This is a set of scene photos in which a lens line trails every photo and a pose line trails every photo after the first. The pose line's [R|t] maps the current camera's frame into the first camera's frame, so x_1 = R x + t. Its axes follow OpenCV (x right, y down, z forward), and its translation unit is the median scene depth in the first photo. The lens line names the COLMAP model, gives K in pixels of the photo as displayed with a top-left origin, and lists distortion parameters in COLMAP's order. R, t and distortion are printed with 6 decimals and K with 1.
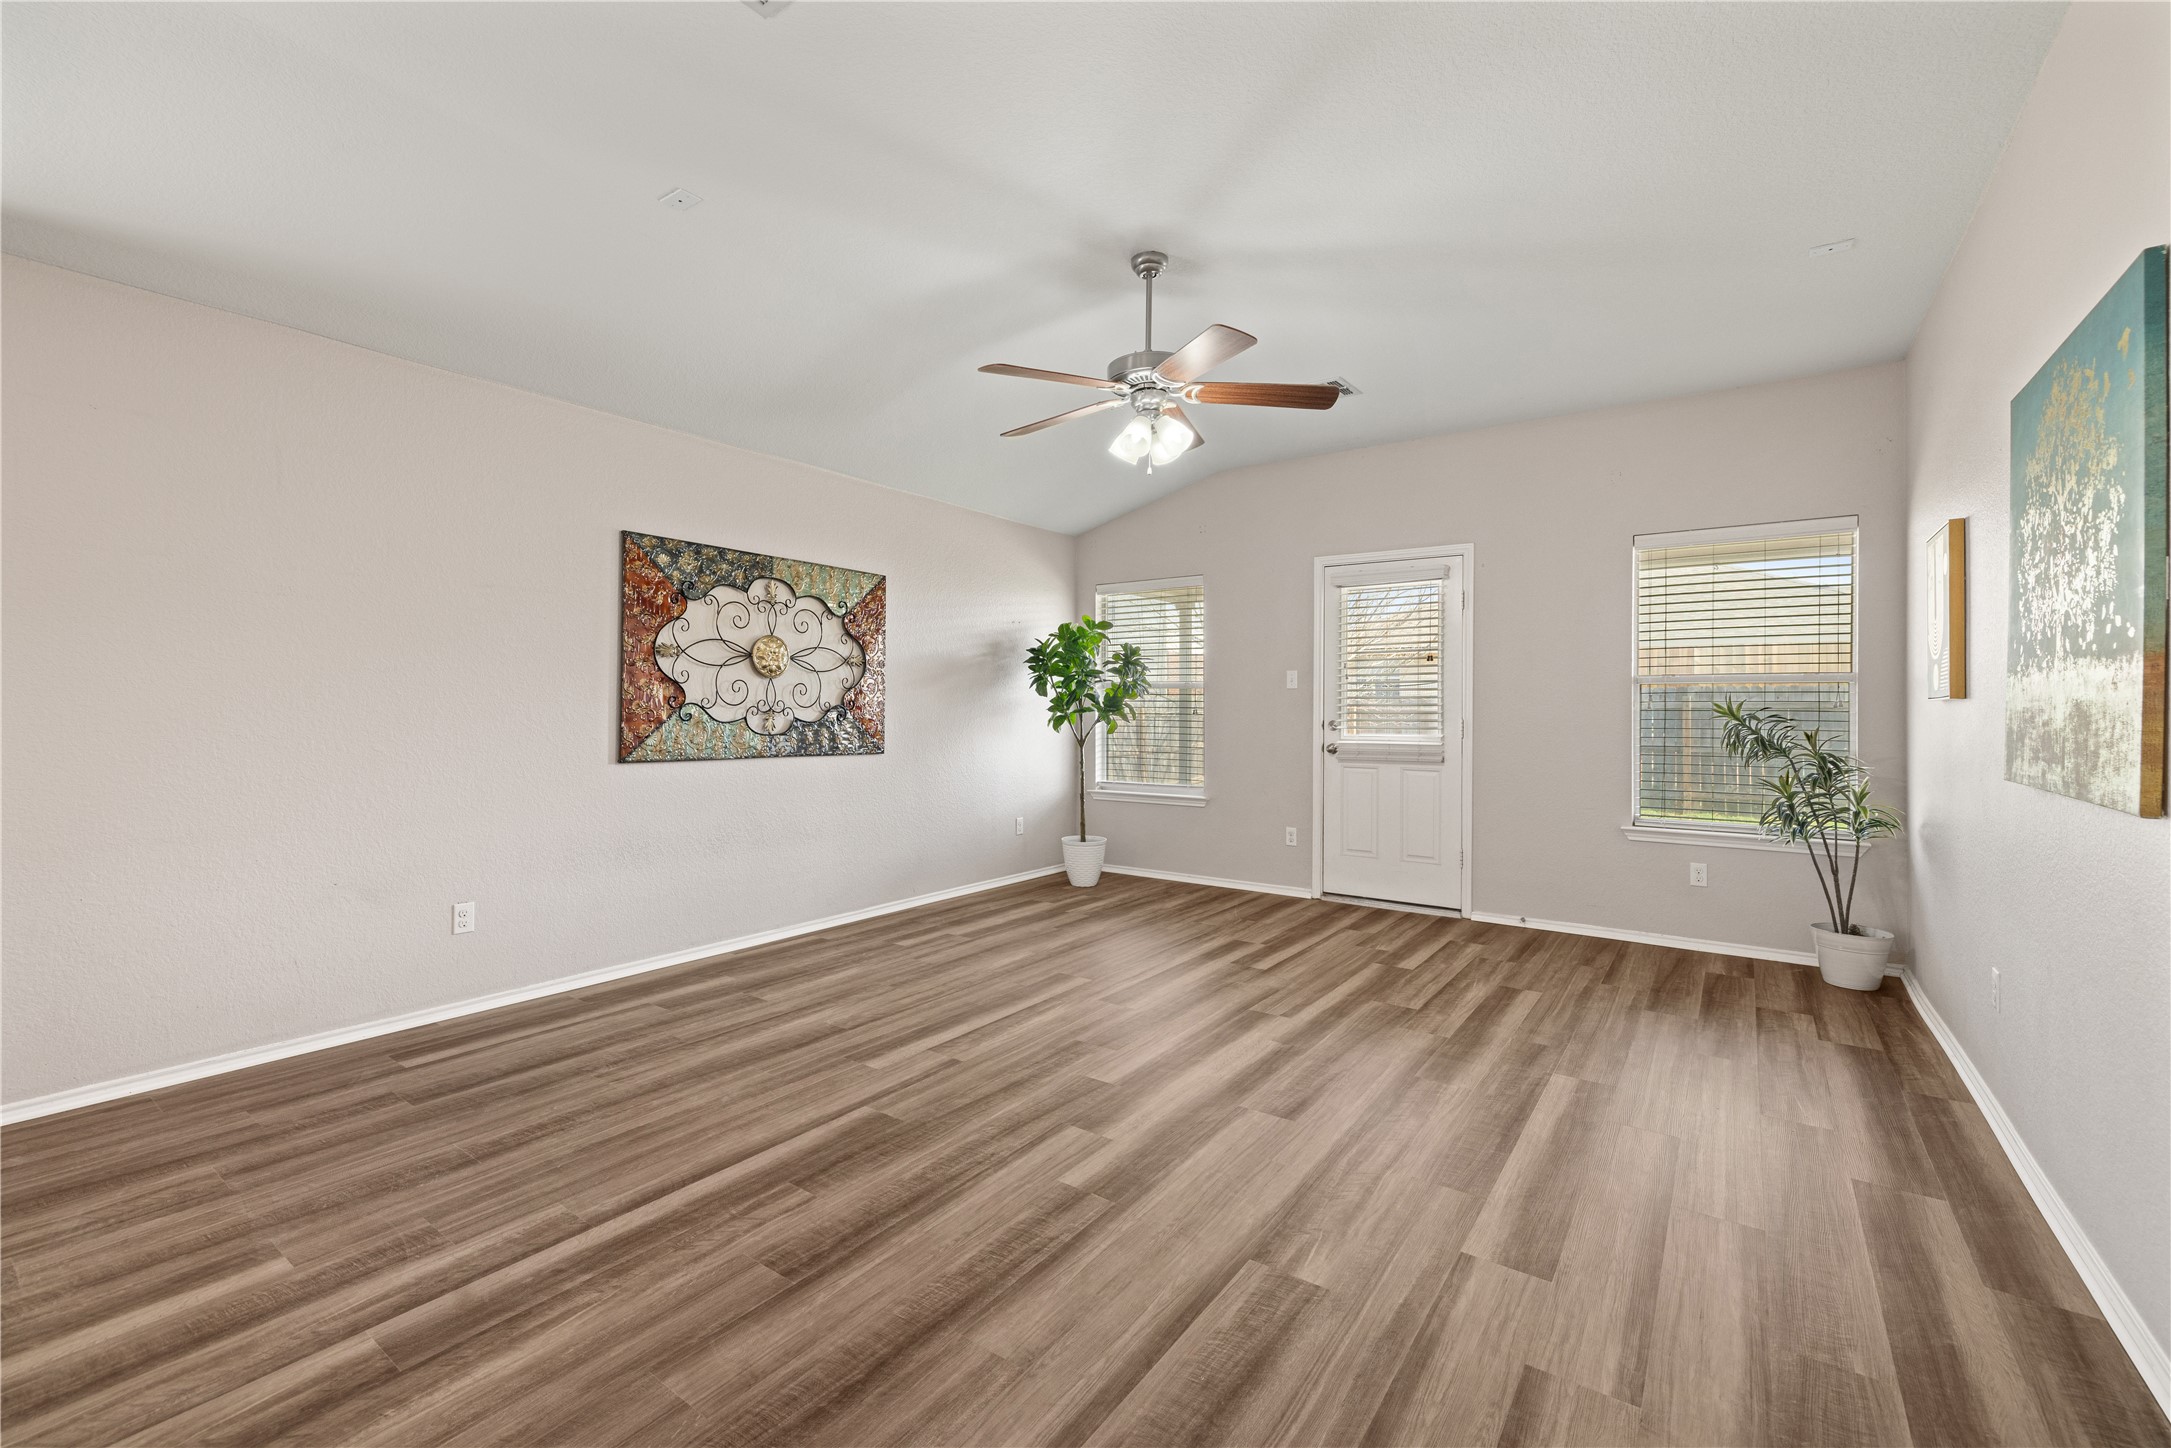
lens RADIAL K [[922.1, 0, 1086.8], [0, 922.1, 711.7], [0, 0, 1]] dist [0.004753, -0.000465]
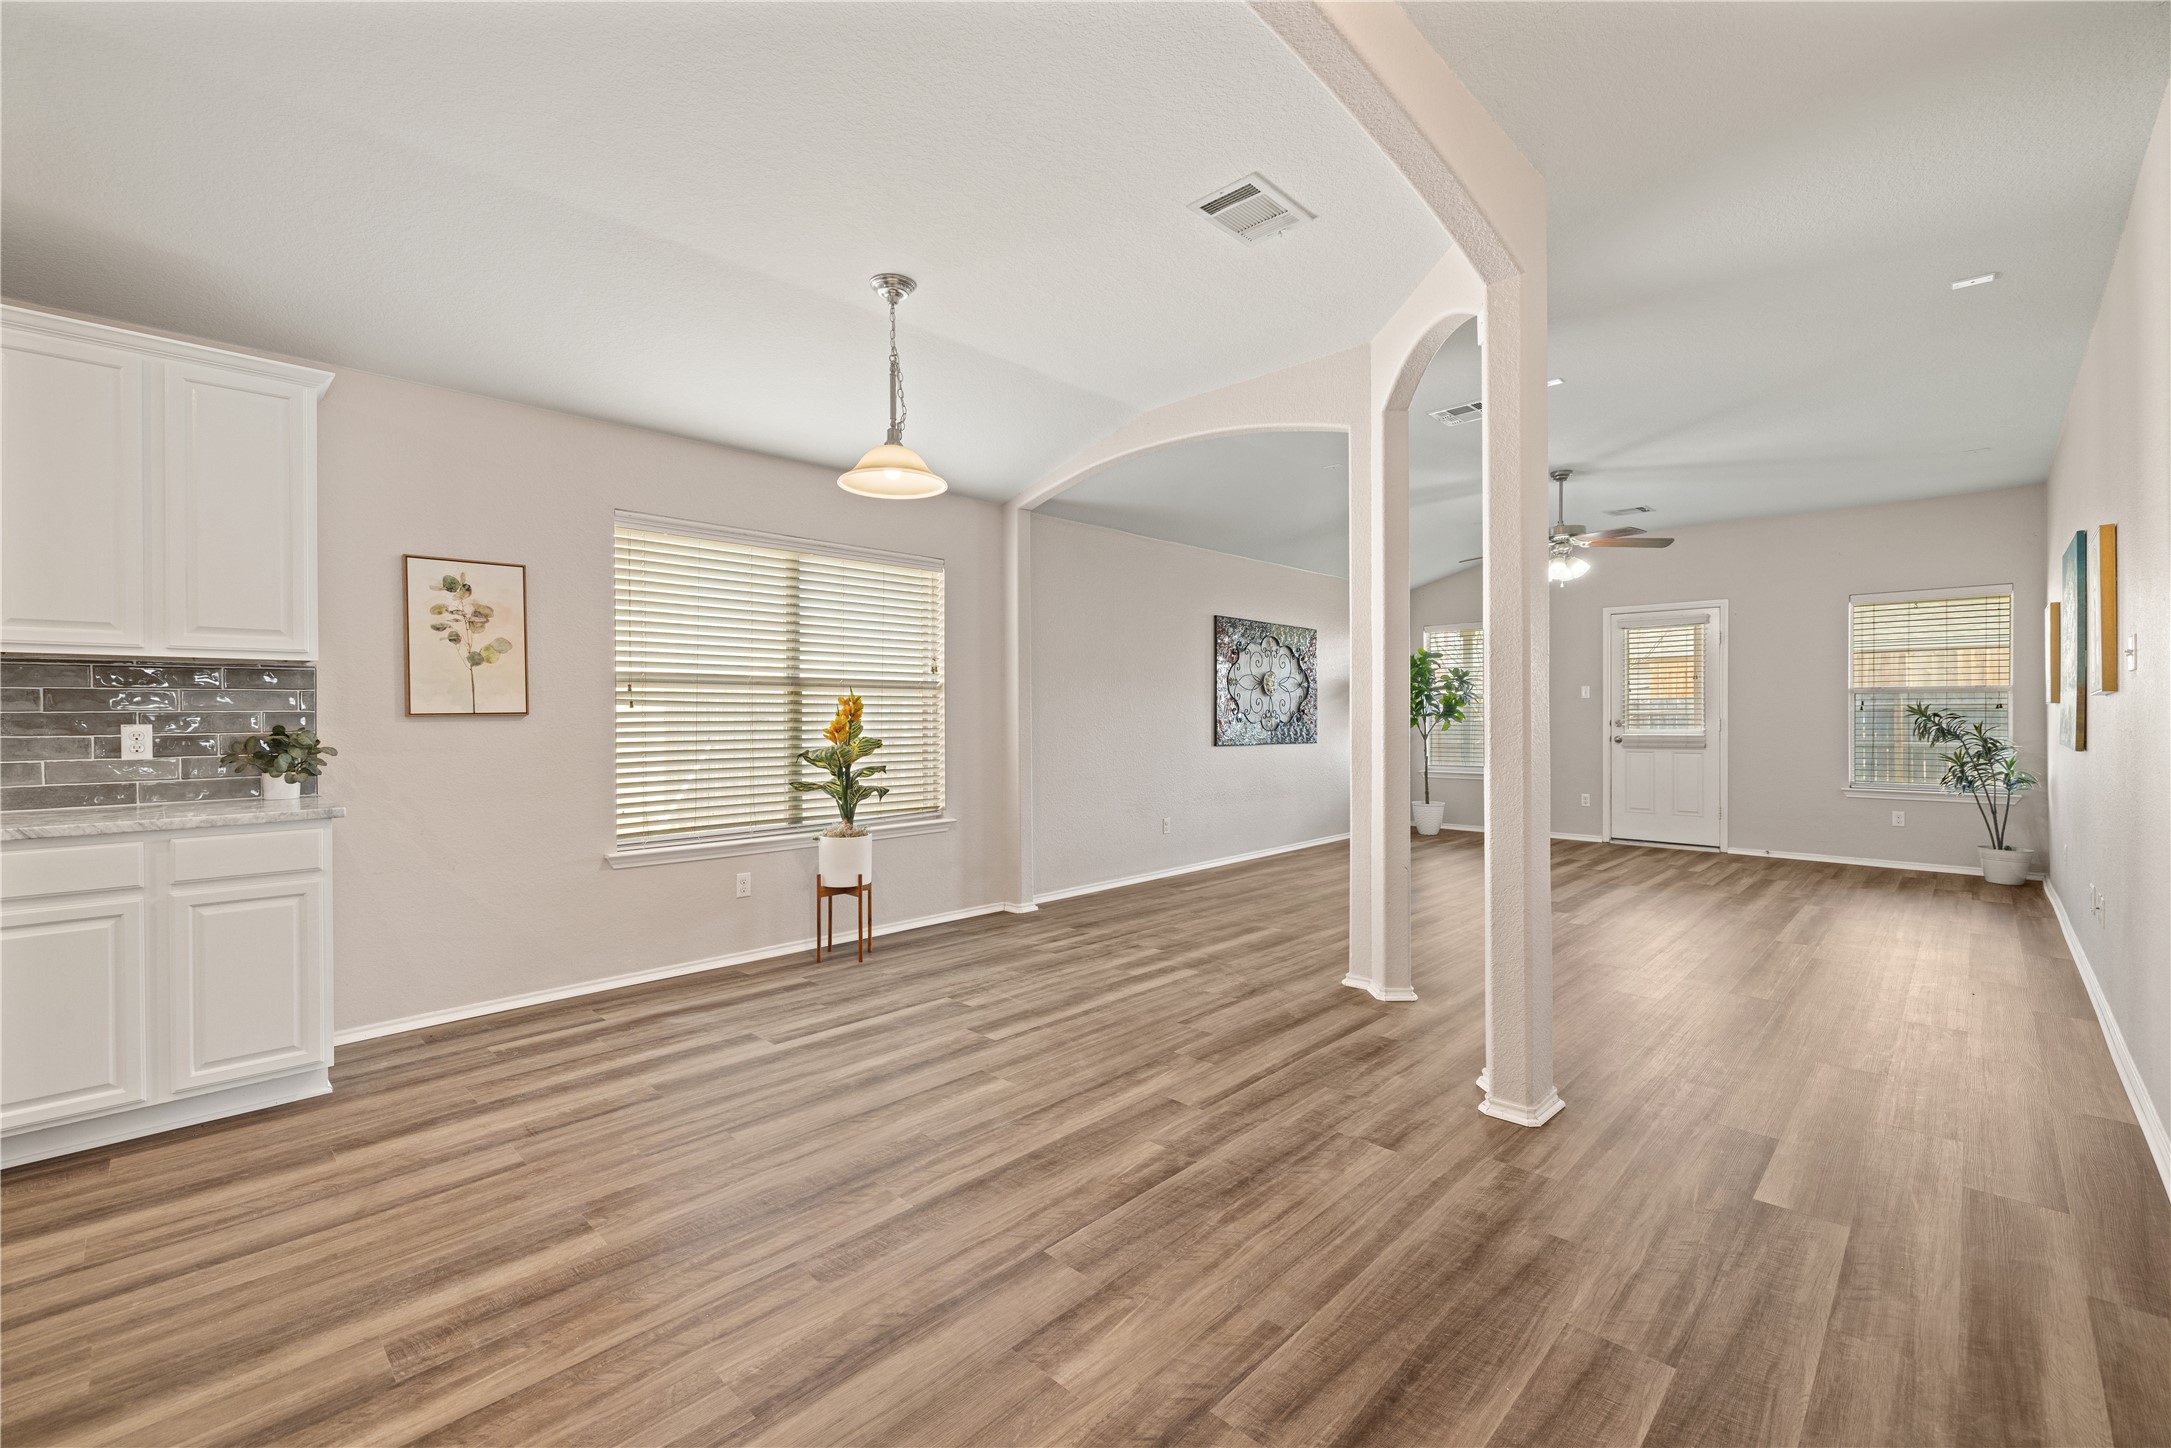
lens RADIAL K [[922.1, 0, 1080.8], [0, 922.1, 723.5], [0, 0, 1]] dist [0.004753, -0.000465]
pose [[0.988323, -0.006175, -0.152250, -0.489214], [0.006960, 0.999965, 0.004625, 0.003045], [0.152216, -0.005631, 0.988331, -0.797545]]
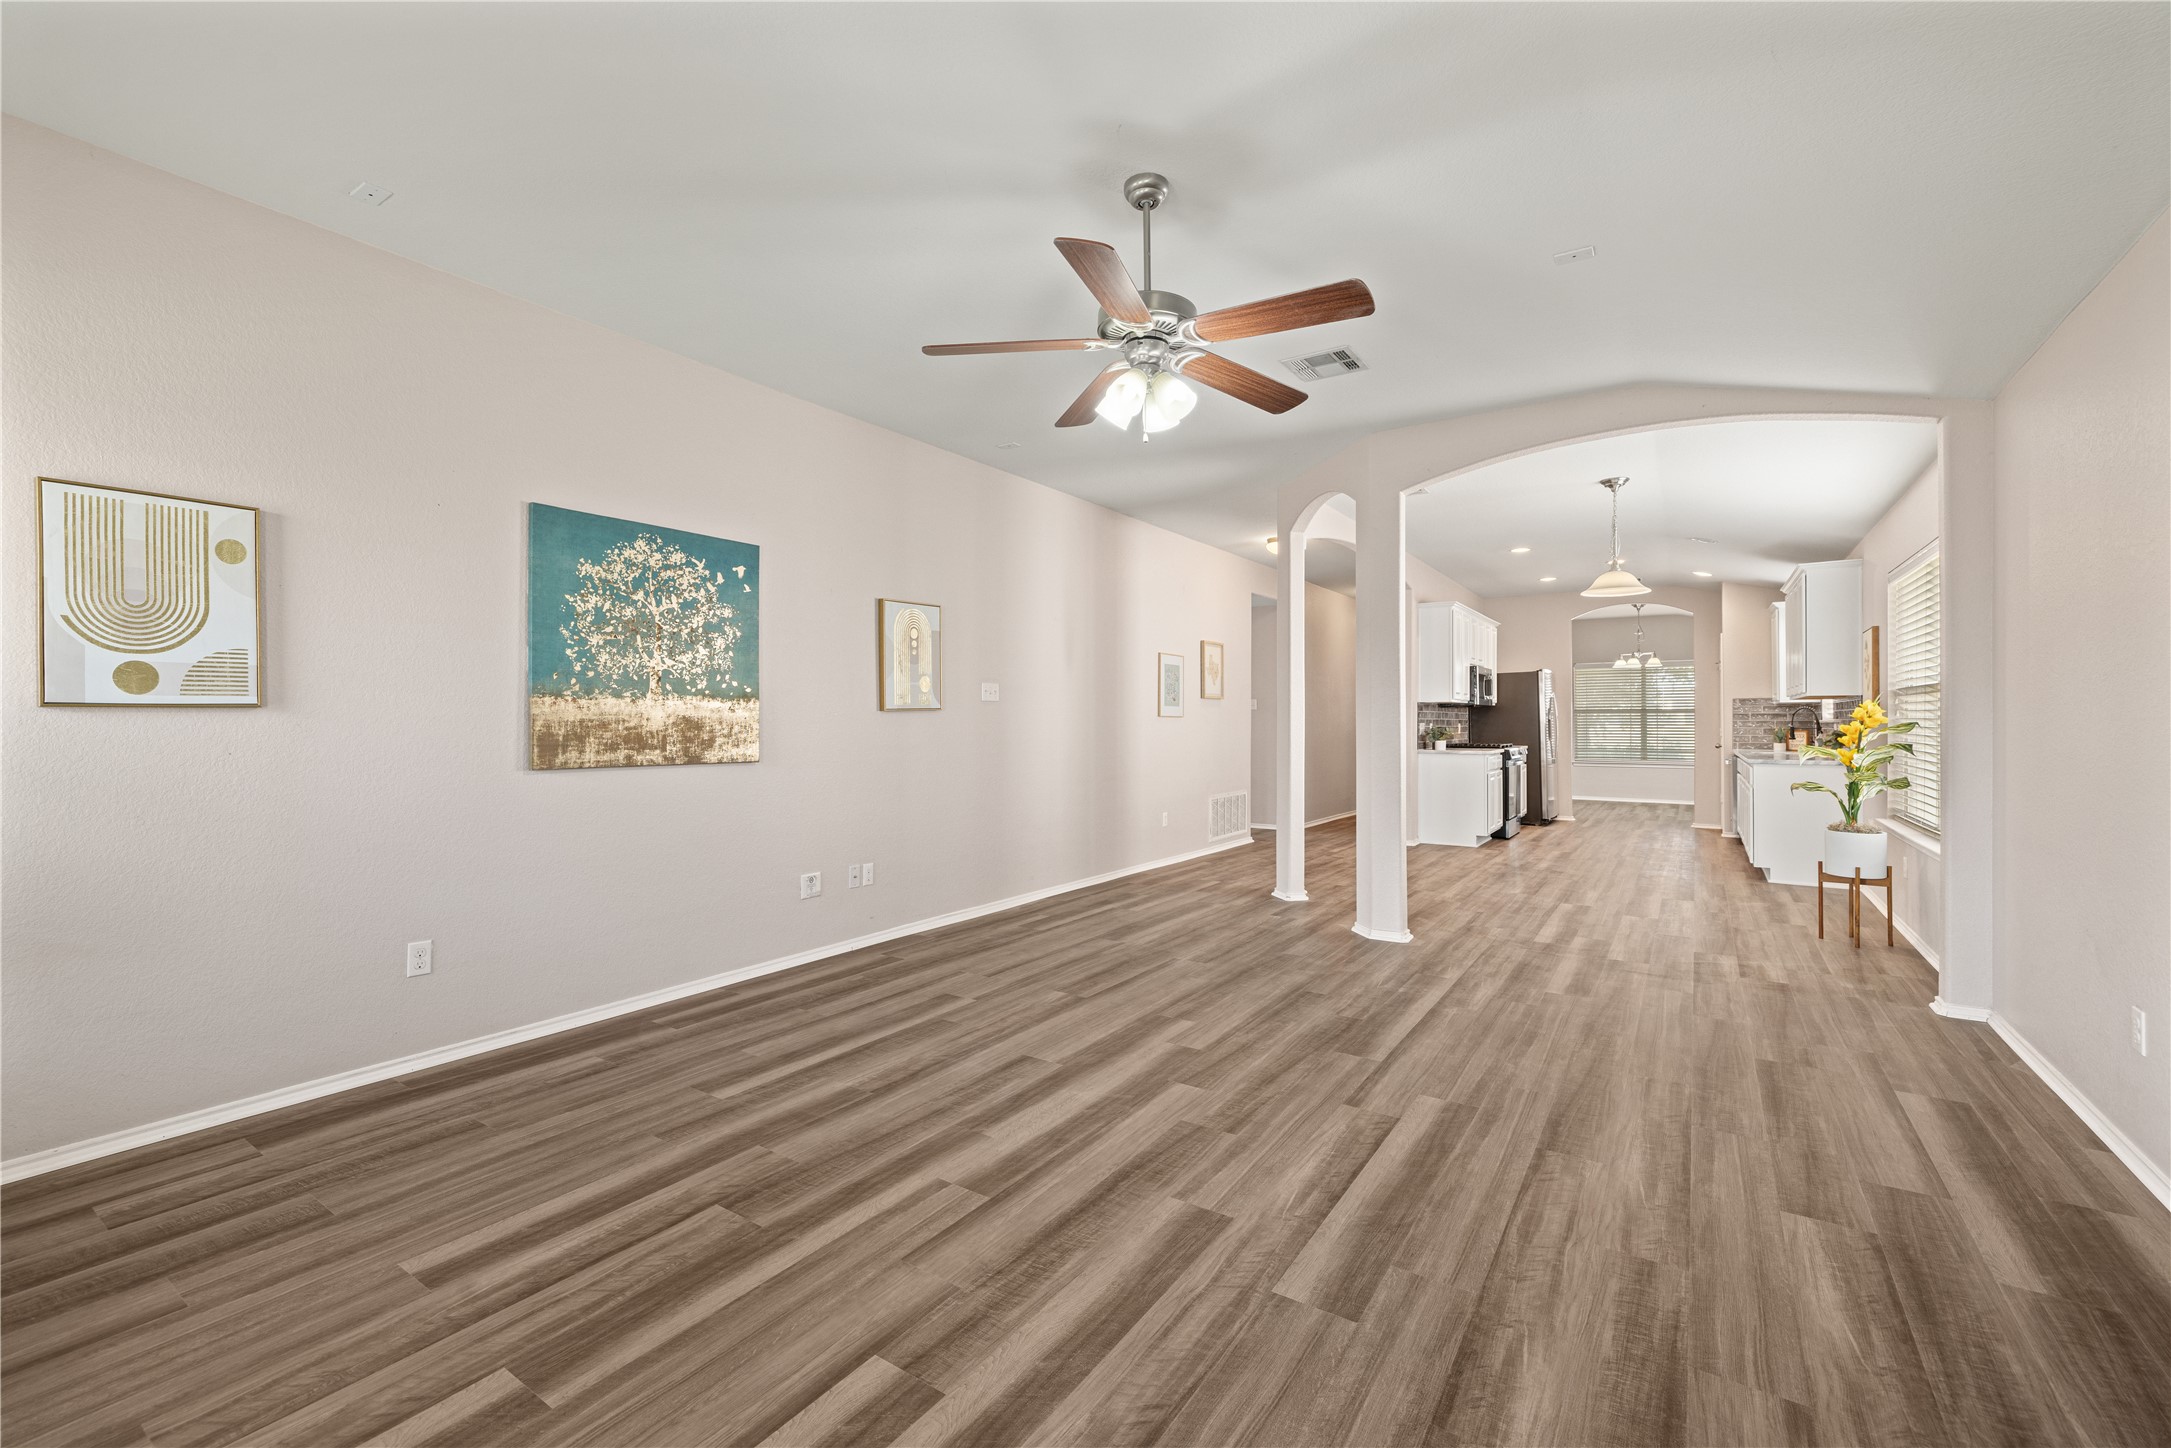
lens RADIAL K [[922.1, 0, 1088.6], [0, 922.1, 722.3], [0, 0, 1]] dist [0.004753, -0.000465]
pose [[-0.999477, -0.005183, -0.031920, 0.125135], [-0.005342, 0.999974, 0.004896, -0.006392], [0.031894, 0.005064, -0.999478, 1.568074]]
